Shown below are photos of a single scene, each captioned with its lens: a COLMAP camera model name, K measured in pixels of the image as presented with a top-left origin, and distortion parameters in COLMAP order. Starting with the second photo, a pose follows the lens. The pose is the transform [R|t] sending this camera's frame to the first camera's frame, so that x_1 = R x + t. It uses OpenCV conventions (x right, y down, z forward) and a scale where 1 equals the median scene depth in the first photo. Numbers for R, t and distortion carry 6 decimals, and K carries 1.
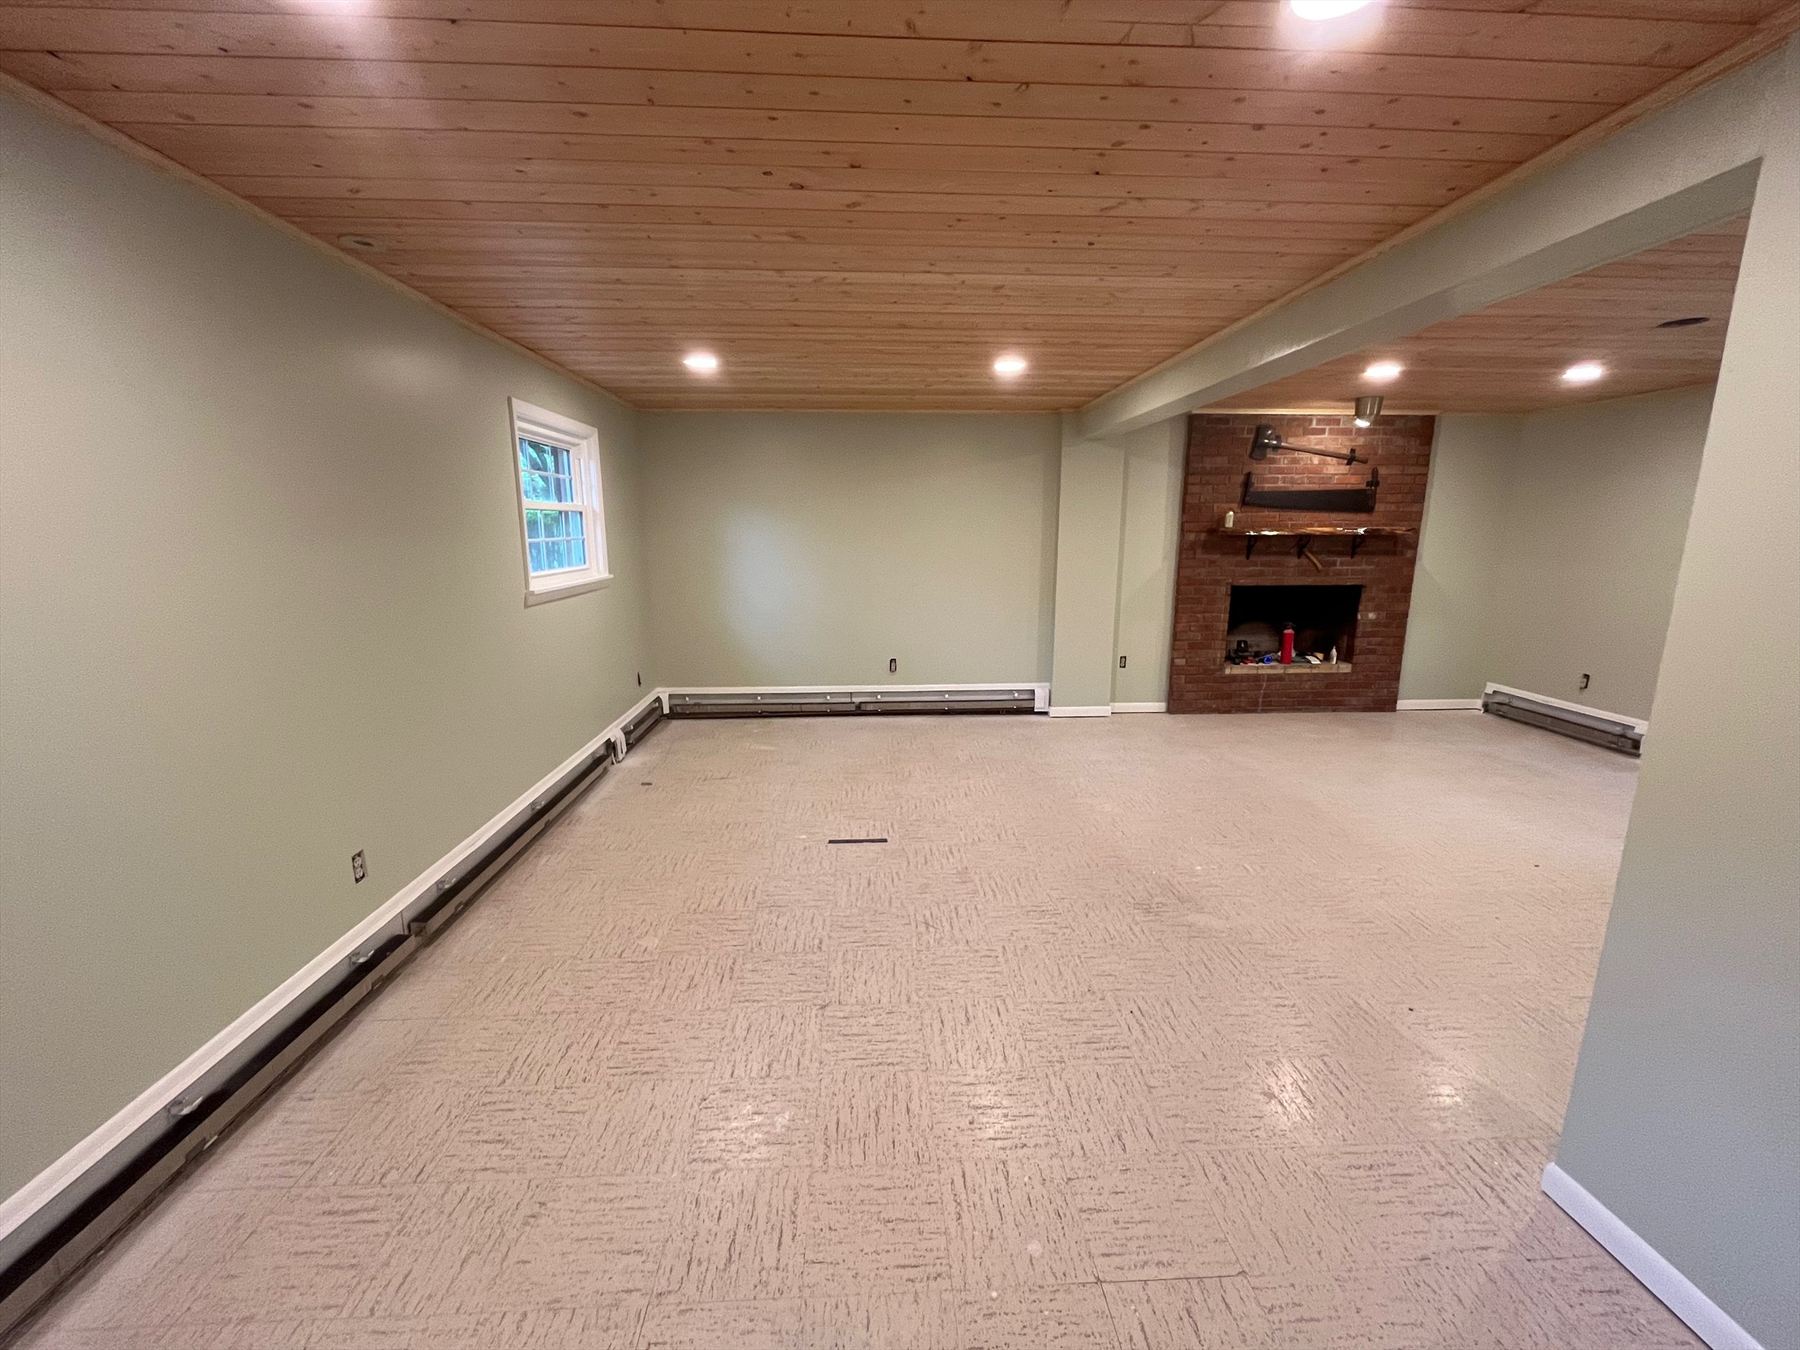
lens RADIAL K [[729.0, 0, 901.4], [0, 729.0, 669.5], [0, 0, 1]] dist [-0.000610, -0.000175]
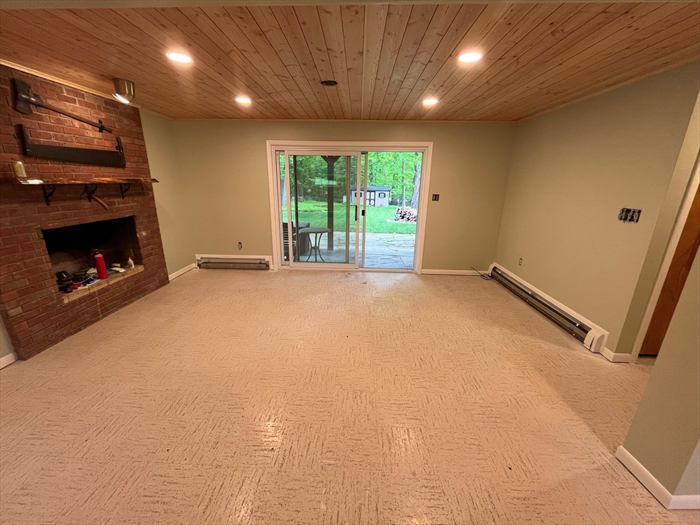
lens RADIAL K [[283.5, 0, 348.6], [0, 283.5, 262.6], [0, 0, 1]] dist [-0.000610, -0.000175]
pose [[0.086690, -0.279388, 0.956257, 0.062966], [0.180275, 0.948423, 0.260757, -0.096862], [-0.979789, 0.149785, 0.132585, 0.488571]]
